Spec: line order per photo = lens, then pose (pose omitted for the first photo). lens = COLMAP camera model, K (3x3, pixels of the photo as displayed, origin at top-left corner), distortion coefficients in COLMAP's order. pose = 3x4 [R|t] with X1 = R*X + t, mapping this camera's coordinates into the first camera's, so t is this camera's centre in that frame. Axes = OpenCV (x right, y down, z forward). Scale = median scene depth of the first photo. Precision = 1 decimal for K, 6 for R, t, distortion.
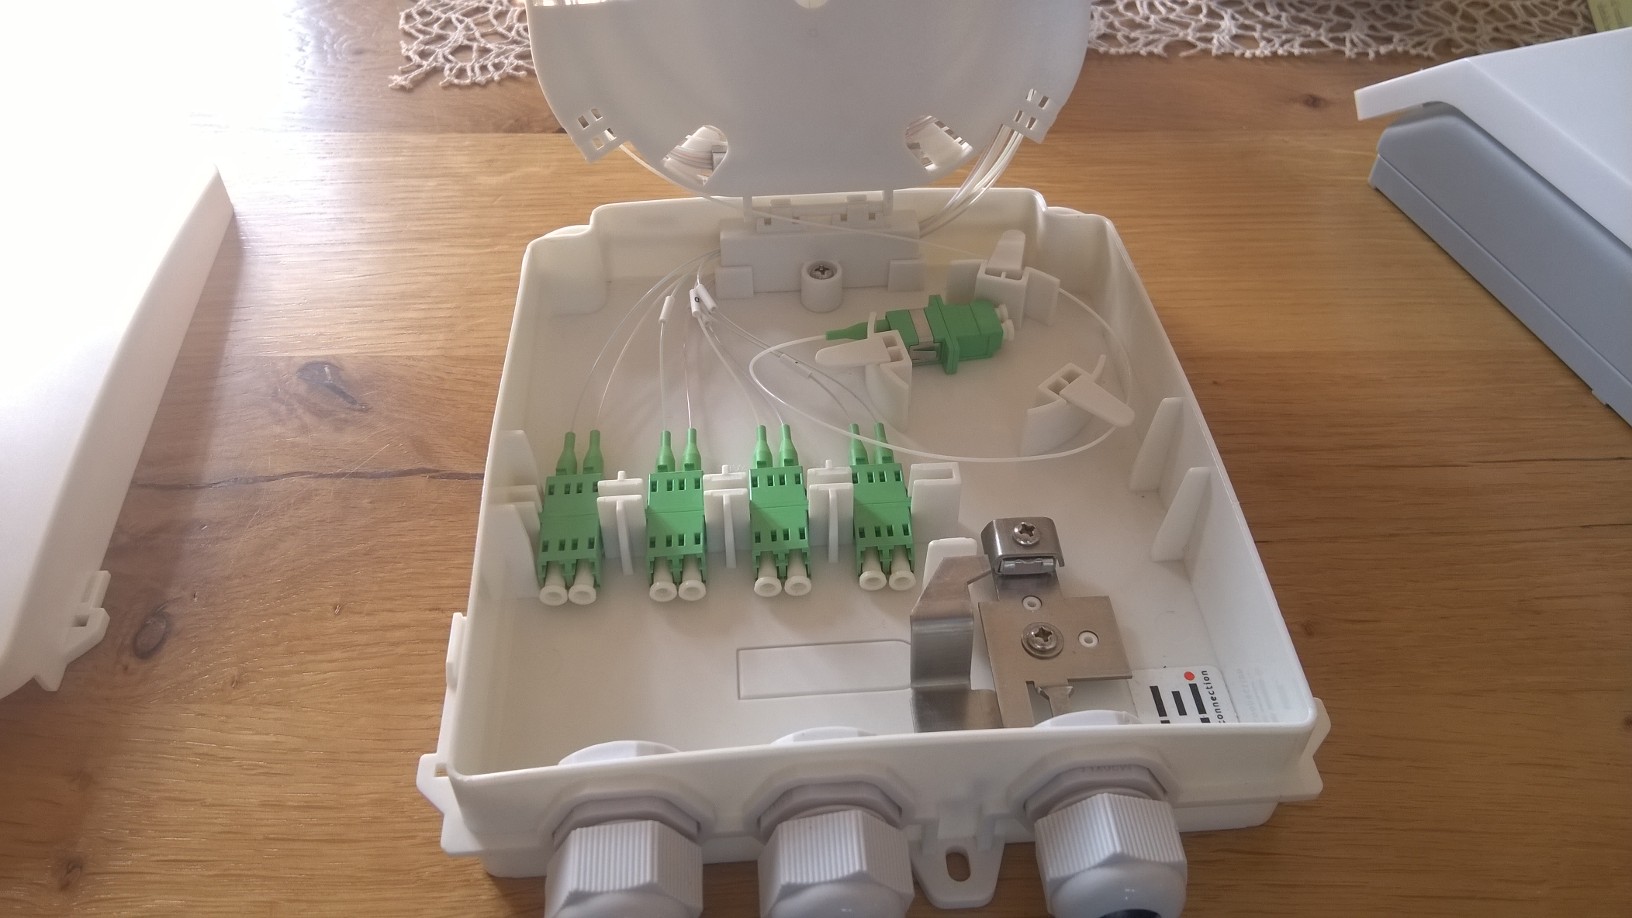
lens RADIAL K [[1428.7, 0, 816.0], [0, 1428.7, 459.0], [0, 0, 1]] dist [0.007416, -0.166660]
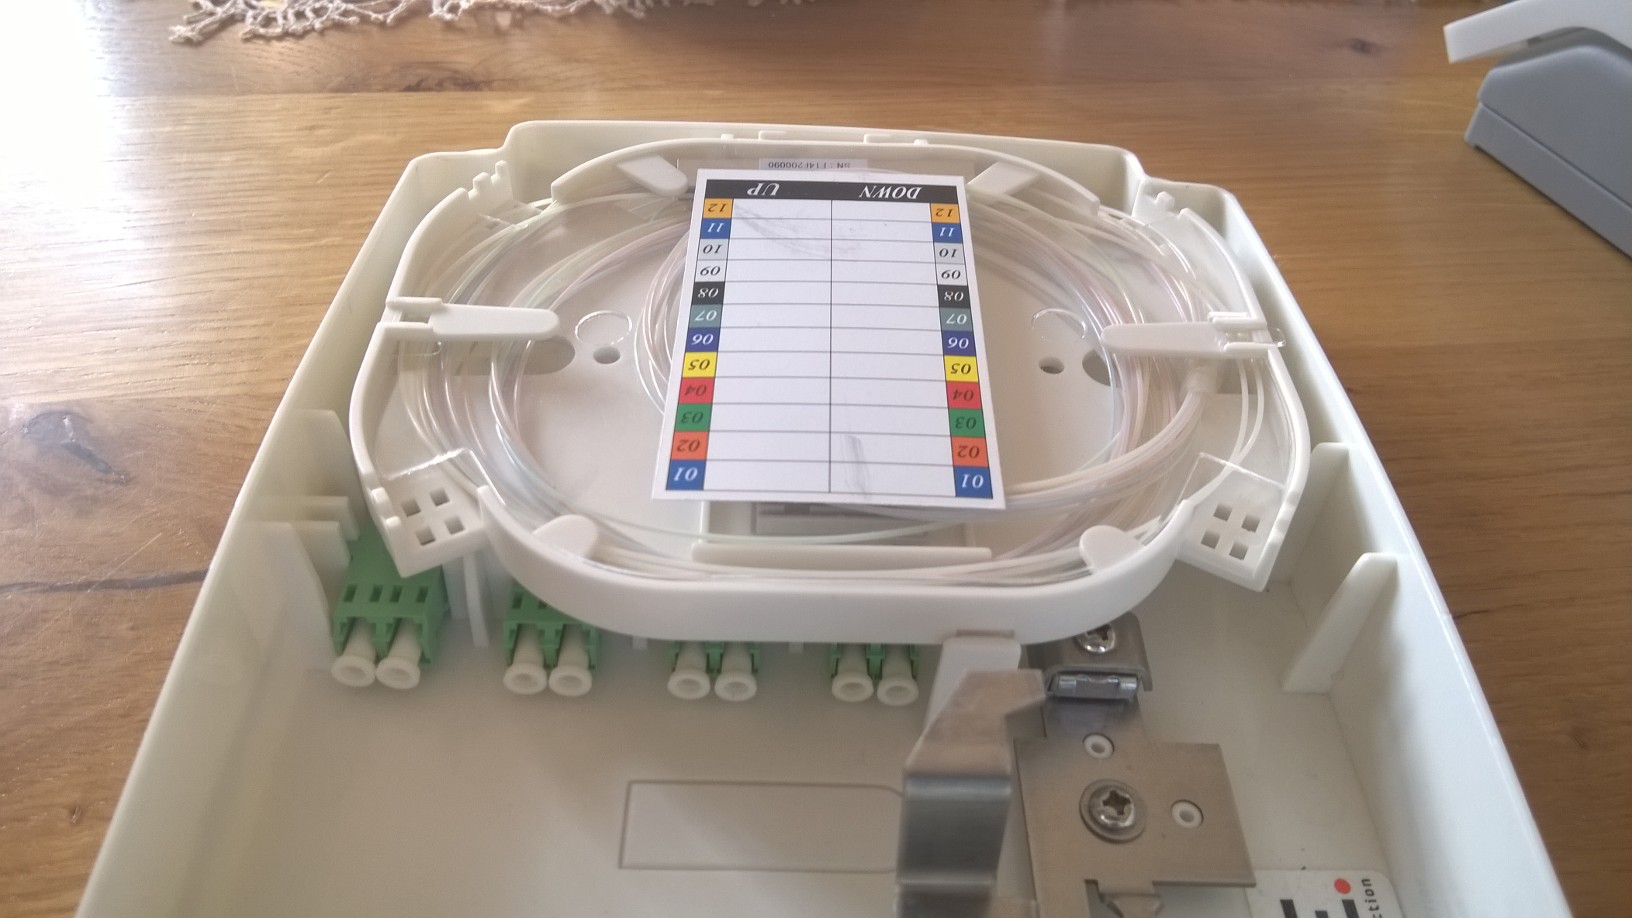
lens RADIAL K [[1428.7, 0, 816.0], [0, 1428.7, 459.0], [0, 0, 1]] dist [0.007416, -0.166660]
pose [[0.993472, -0.044224, 0.105151, -0.060556], [0.047939, 0.998303, -0.033068, -0.006835], [-0.103510, 0.037893, 0.993906, 0.277115]]
